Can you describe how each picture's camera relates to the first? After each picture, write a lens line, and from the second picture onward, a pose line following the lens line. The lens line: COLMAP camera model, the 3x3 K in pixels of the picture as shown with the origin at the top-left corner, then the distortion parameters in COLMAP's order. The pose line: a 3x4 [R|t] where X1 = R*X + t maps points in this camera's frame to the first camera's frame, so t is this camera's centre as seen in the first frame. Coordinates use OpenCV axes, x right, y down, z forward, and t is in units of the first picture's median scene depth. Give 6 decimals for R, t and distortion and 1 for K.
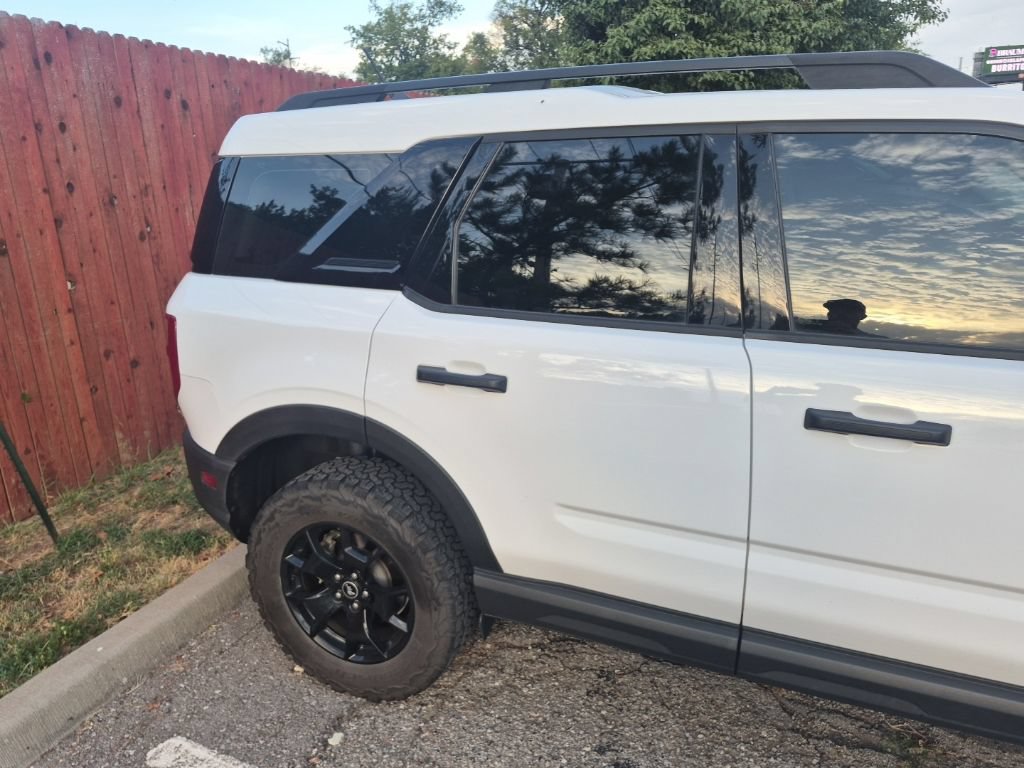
lens RADIAL K [[724.3, 0, 497.8], [0, 724.3, 387.0], [0, 0, 1]] dist [0.053240, -0.052260]
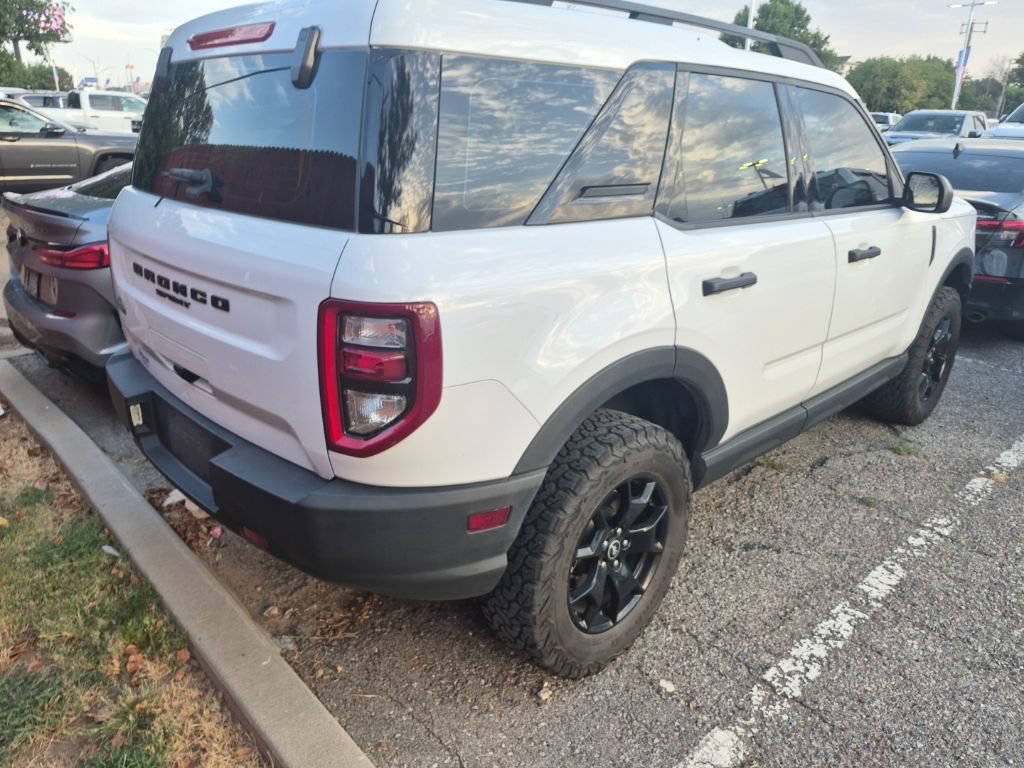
lens RADIAL K [[724.3, 0, 514.6], [0, 724.3, 366.4], [0, 0, 1]] dist [0.053240, -0.052260]
pose [[0.377797, -0.260284, 0.888550, -0.981183], [0.234299, 0.955314, 0.180221, -0.137329], [-0.895753, 0.140099, 0.421899, 0.666030]]
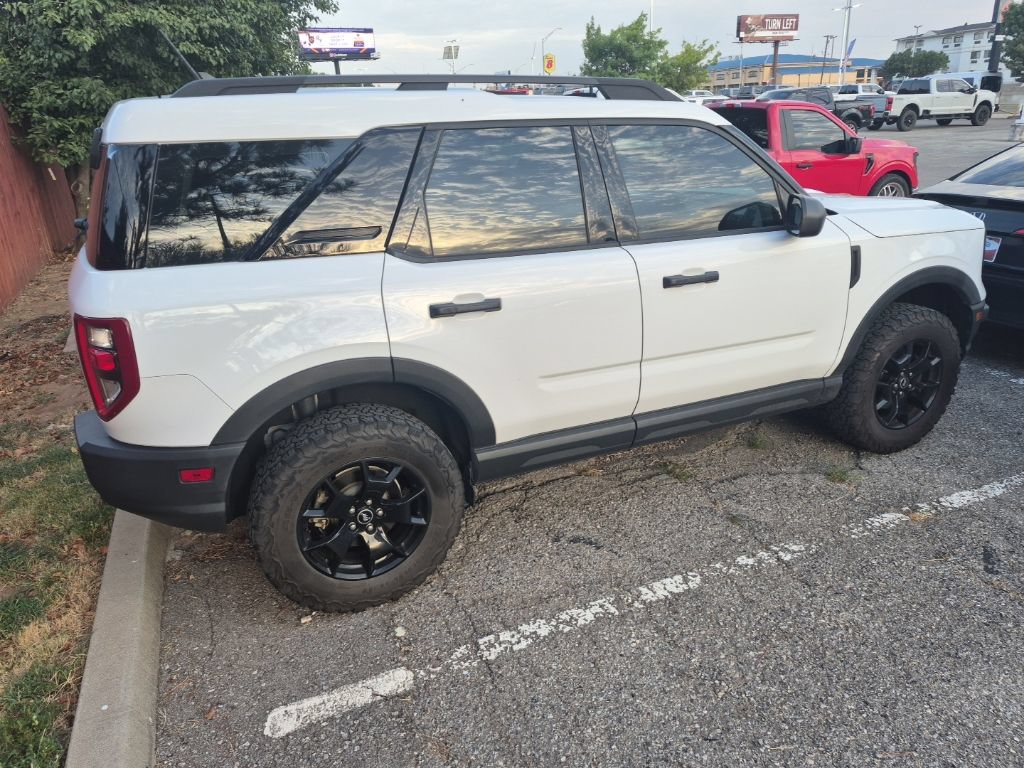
lens RADIAL K [[724.3, 0, 523.0], [0, 724.3, 378.3], [0, 0, 1]] dist [0.053240, -0.052260]
pose [[0.671349, -0.247938, 0.698439, -0.762856], [0.227756, 0.965800, 0.123926, -0.021369], [-0.705278, 0.075876, 0.704858, -0.013555]]
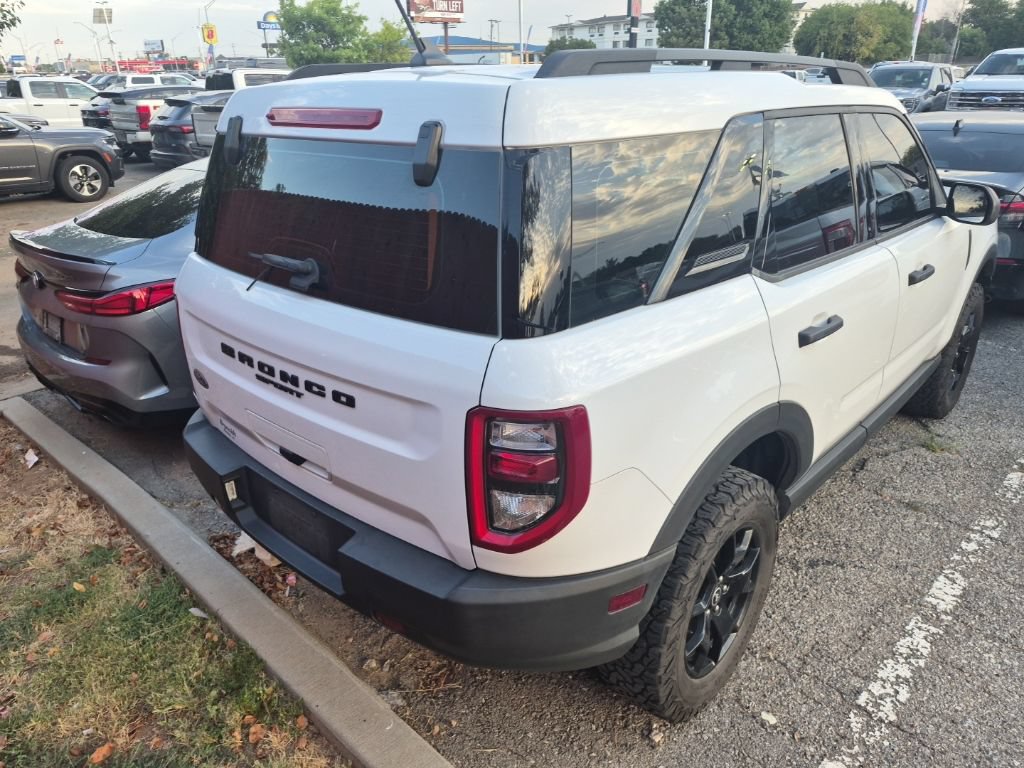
lens RADIAL K [[724.3, 0, 509.0], [0, 724.3, 385.7], [0, 0, 1]] dist [0.053240, -0.052260]
pose [[0.329832, -0.341148, 0.880244, -1.009463], [0.279819, 0.925850, 0.253973, -0.288428], [-0.901616, 0.162541, 0.400835, 0.787732]]
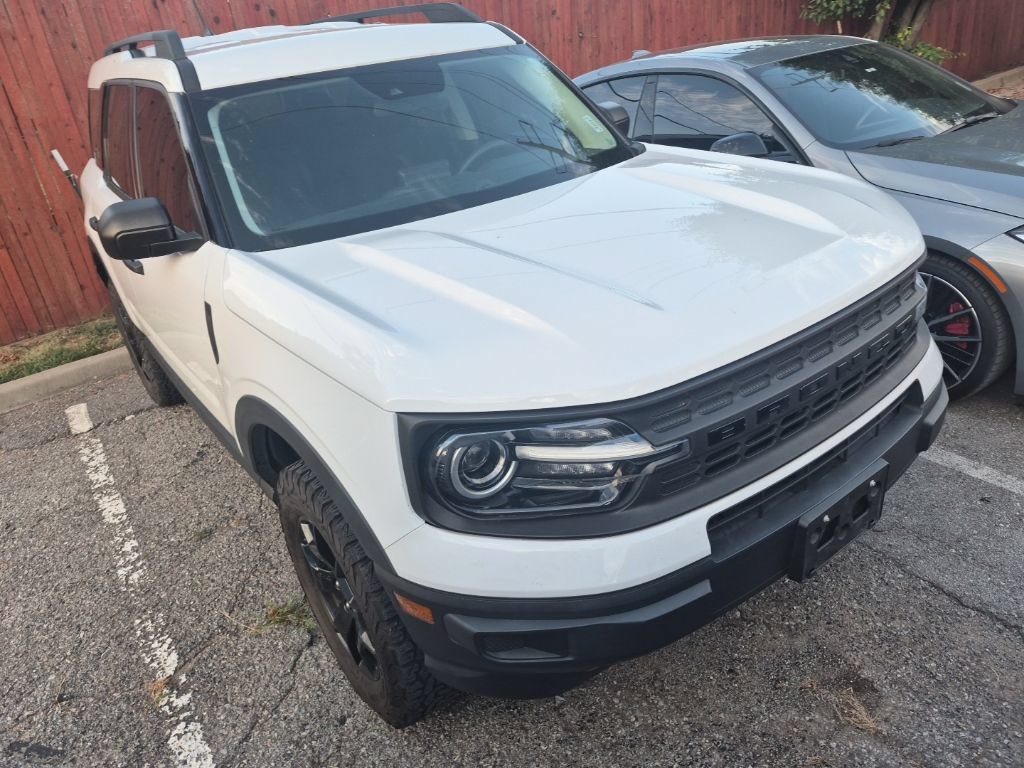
lens RADIAL K [[724.3, 0, 512.1], [0, 724.3, 382.1], [0, 0, 1]] dist [0.053240, -0.052260]
pose [[0.855074, 0.157534, -0.493995, 1.431829], [-0.055901, 0.975184, 0.214224, -0.061095], [0.515483, -0.155563, 0.842661, -0.058884]]
